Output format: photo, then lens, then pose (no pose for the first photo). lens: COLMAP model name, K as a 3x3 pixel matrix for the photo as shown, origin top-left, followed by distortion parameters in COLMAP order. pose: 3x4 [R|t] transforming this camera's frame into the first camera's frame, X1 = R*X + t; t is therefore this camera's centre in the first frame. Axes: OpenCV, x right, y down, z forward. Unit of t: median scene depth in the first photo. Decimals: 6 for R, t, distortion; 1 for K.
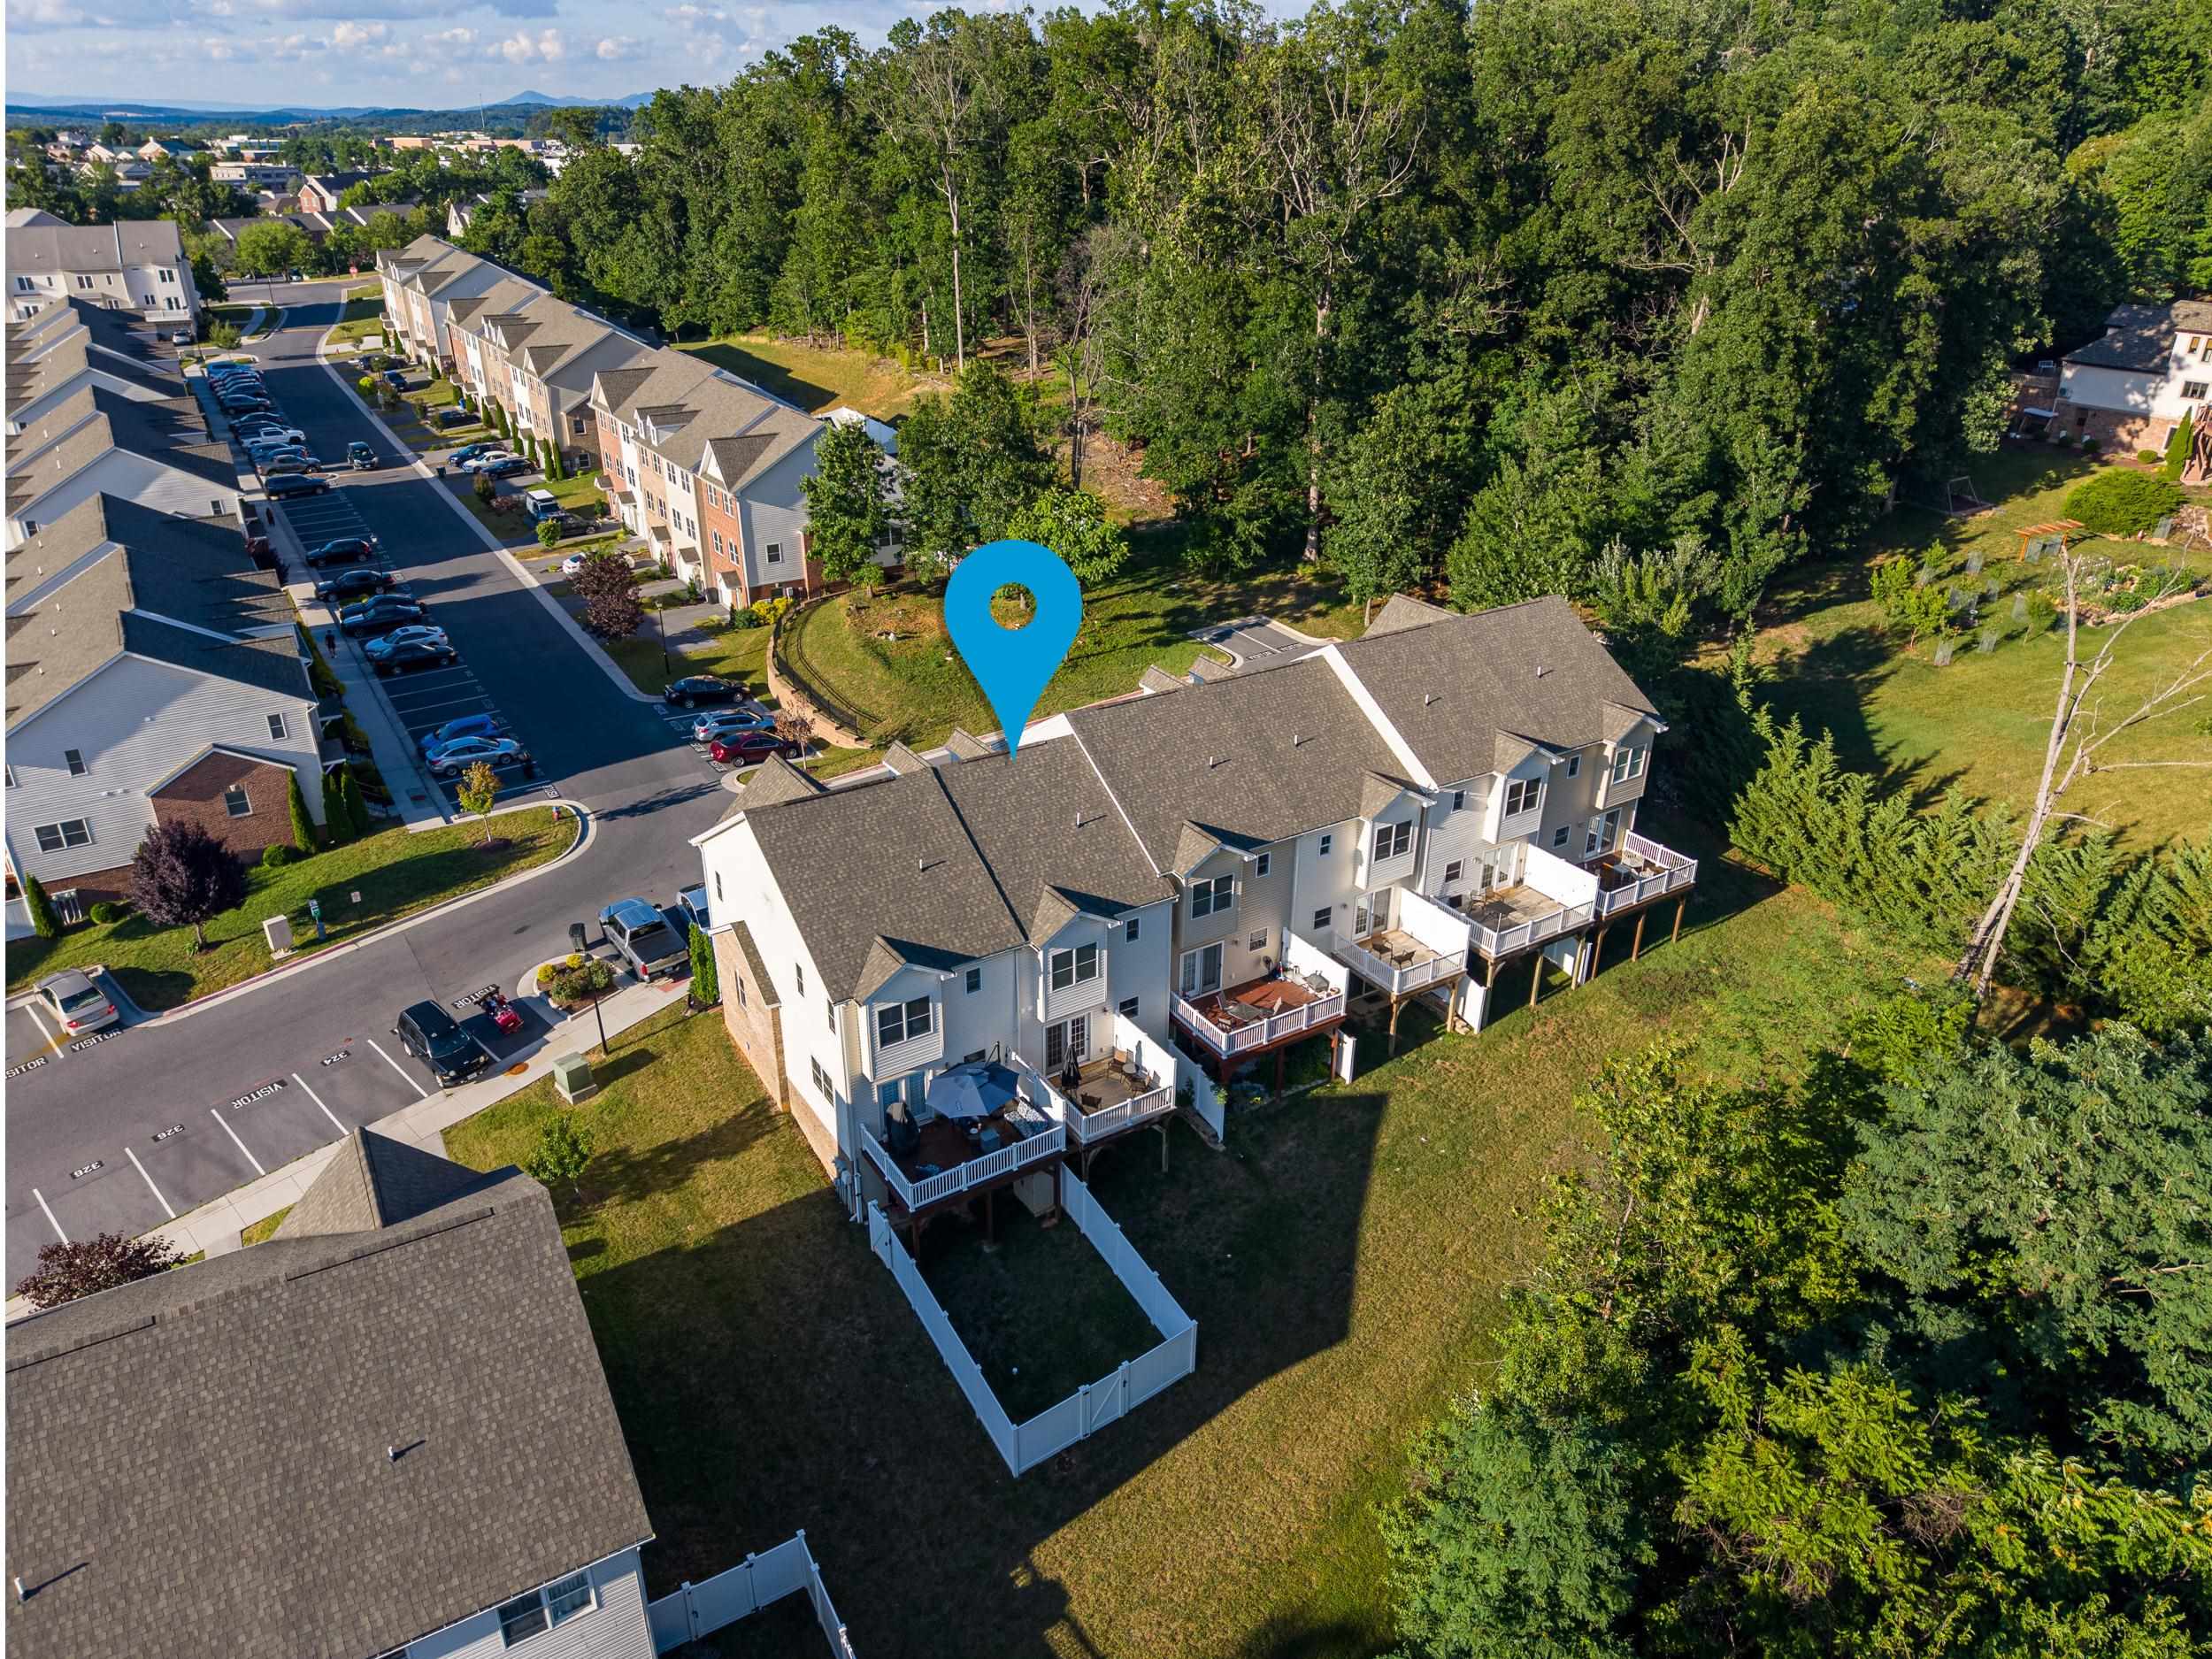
lens RADIAL K [[1498.5, 0, 1106.0], [0, 1498.5, 829.5], [0, 0, 1]] dist [0.067472, -0.068893]
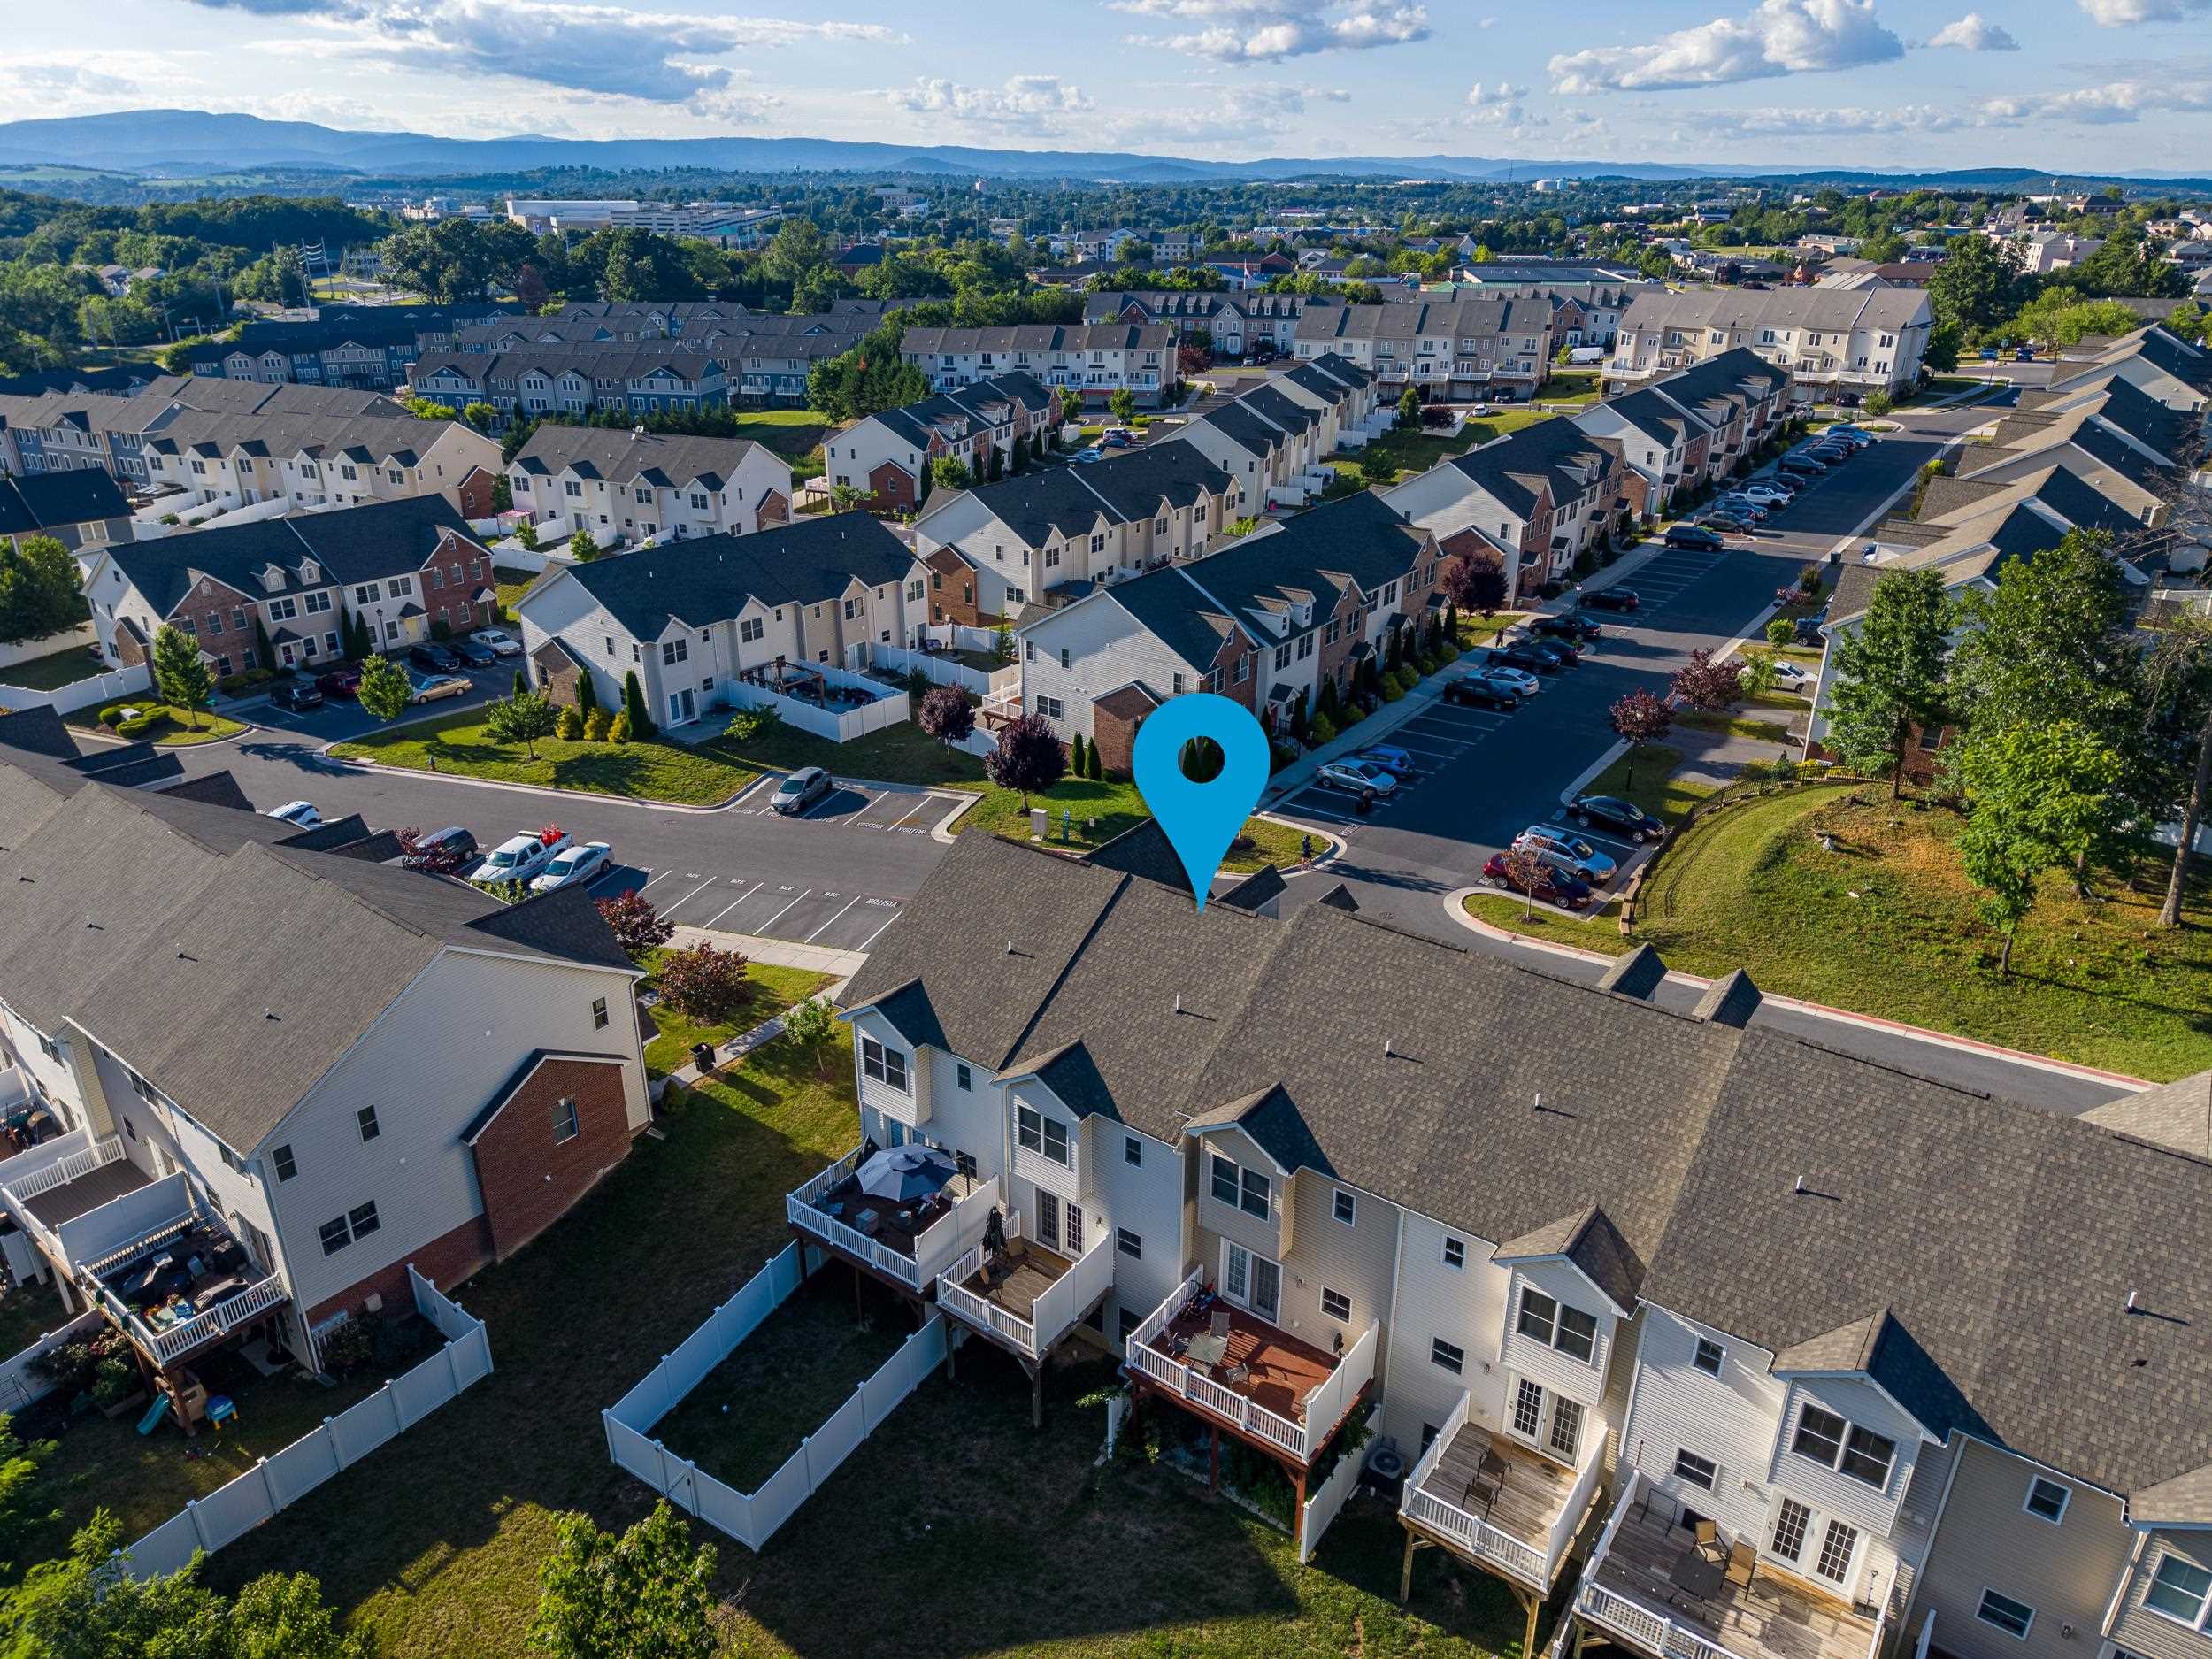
lens RADIAL K [[1493.2, 0, 1106.0], [0, 1493.2, 829.5], [0, 0, 1]] dist [0.018893, -0.005366]
pose [[0.366289, 0.370534, -0.853544, 0.368123], [-0.402943, 0.889990, 0.213437, -0.147737], [0.838731, 0.265749, 0.475297, 0.321544]]
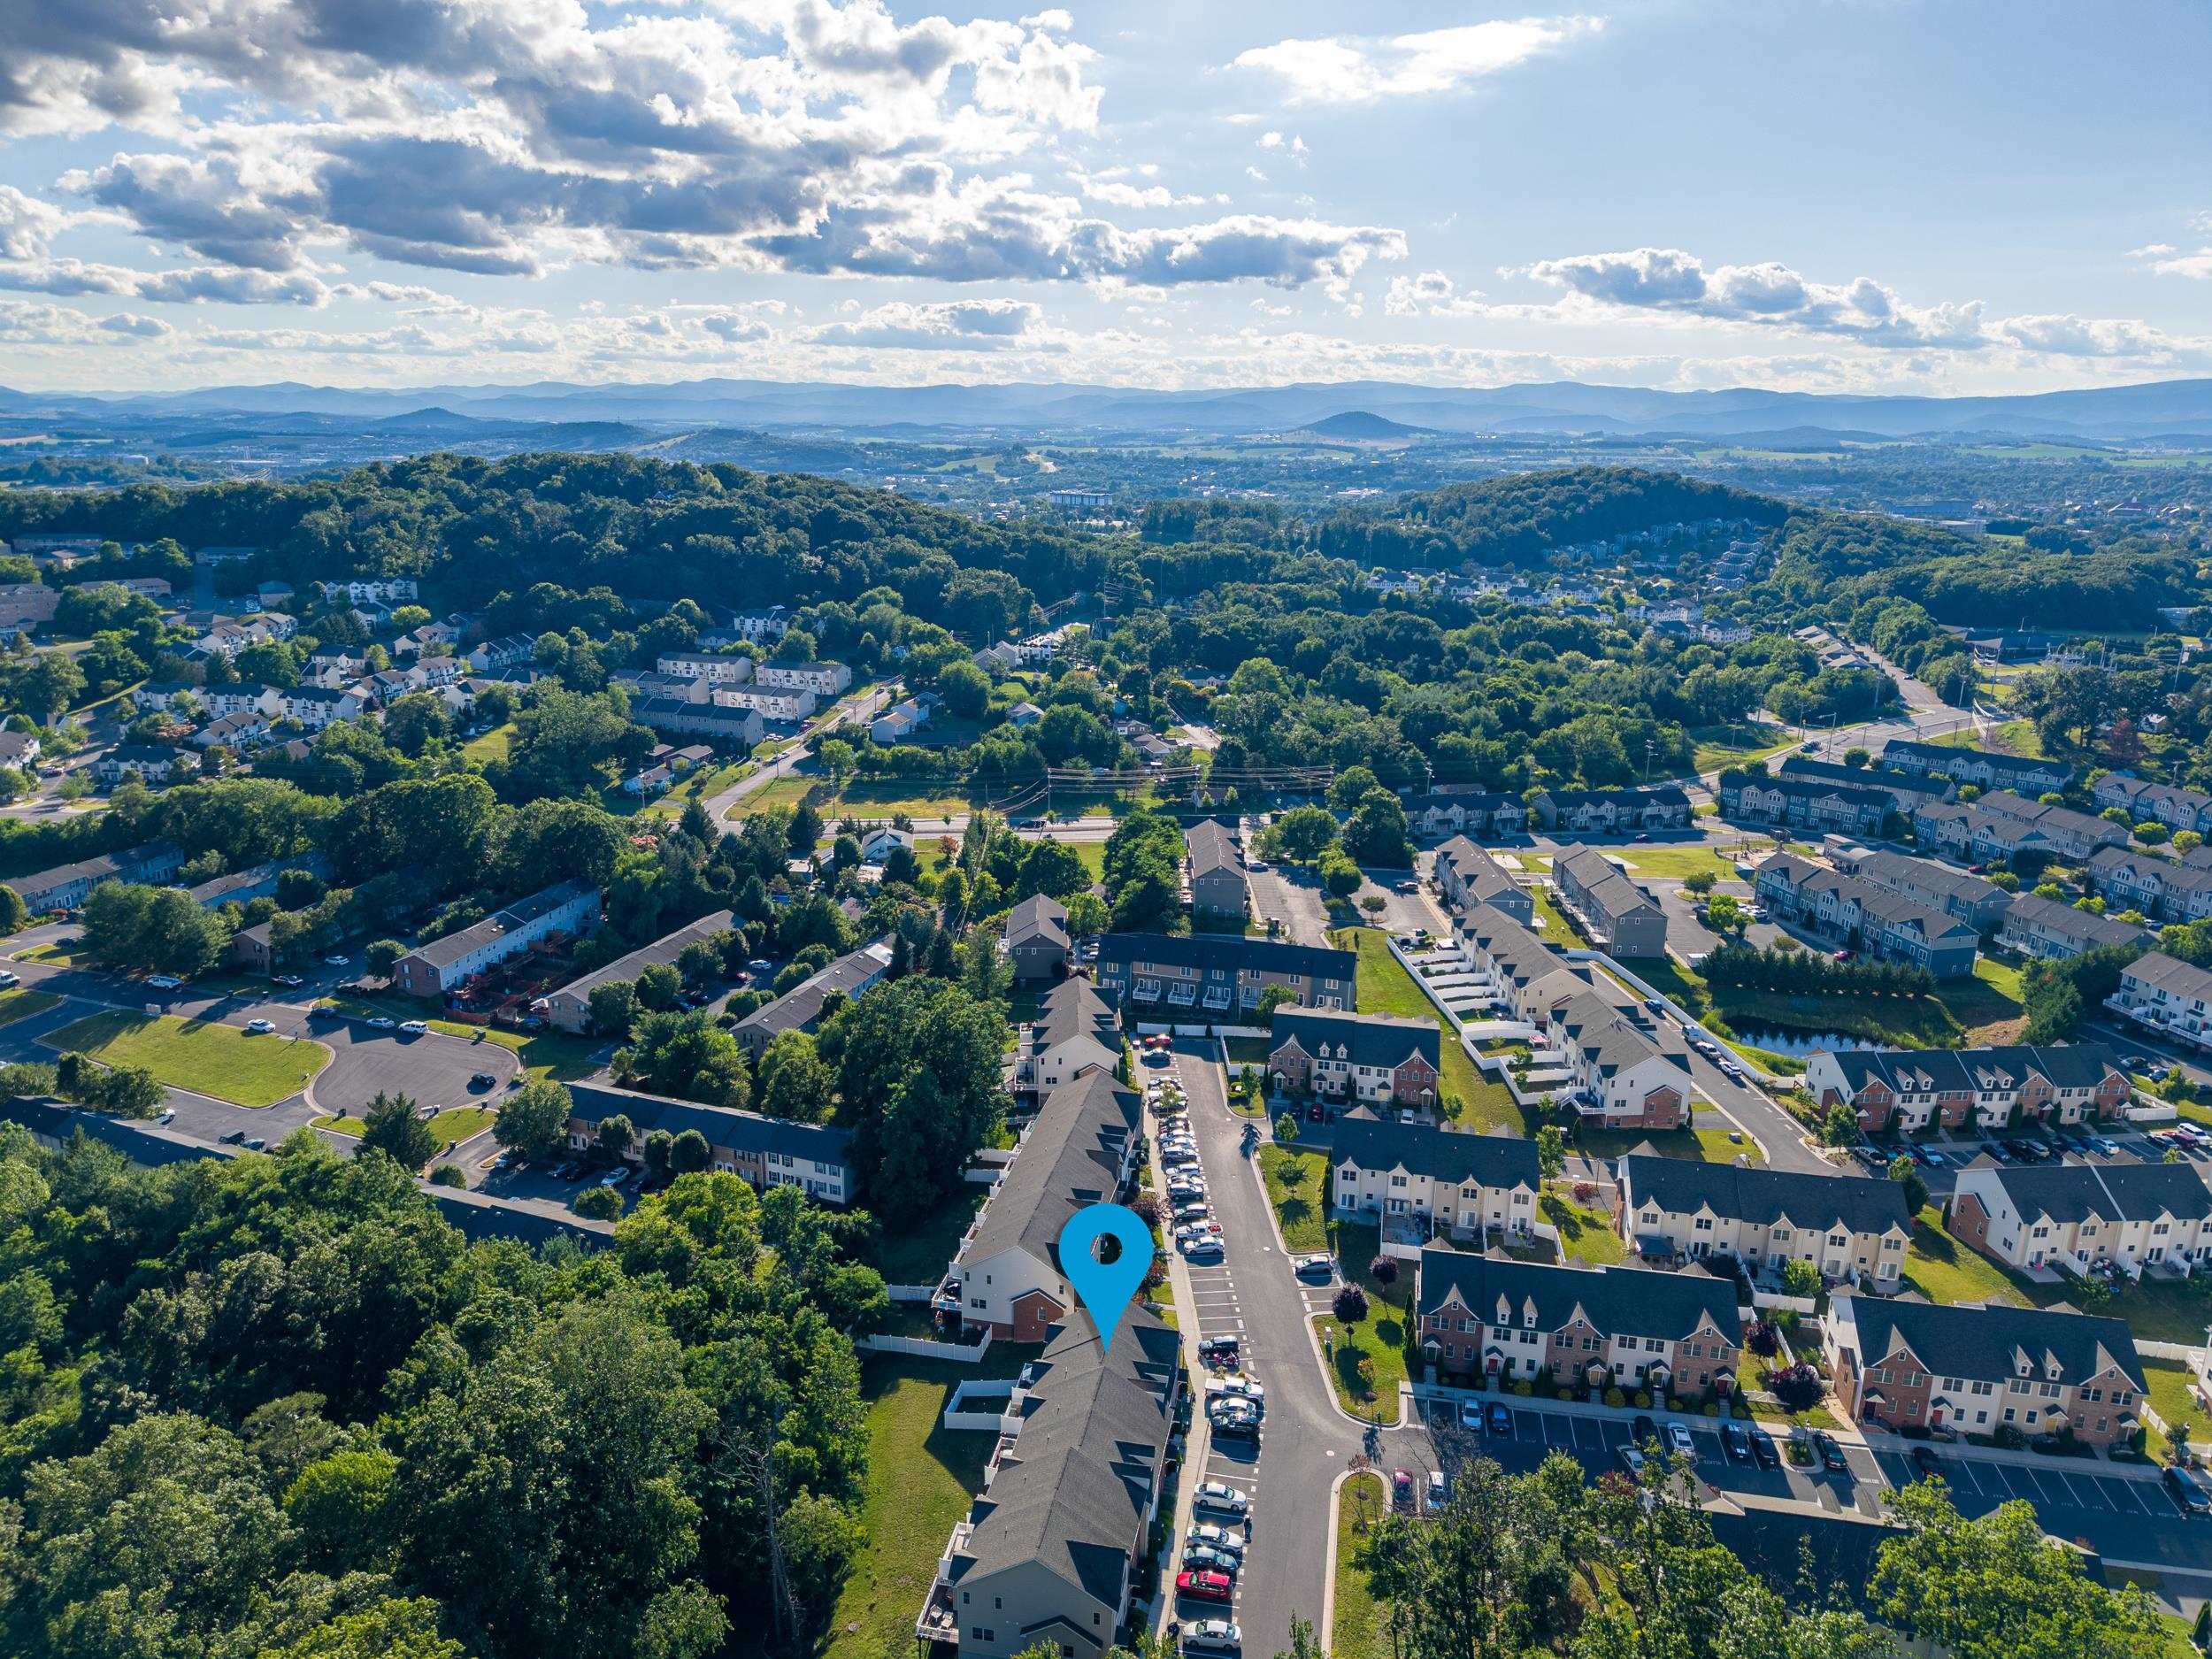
lens RADIAL K [[1493.2, 0, 1106.0], [0, 1493.2, 829.5], [0, 0, 1]] dist [0.018893, -0.005366]
pose [[-0.690100, 0.186200, -0.699350, 0.963944], [-0.323465, 0.785086, 0.528214, -1.305644], [0.647404, 0.590736, -0.481559, 1.033328]]
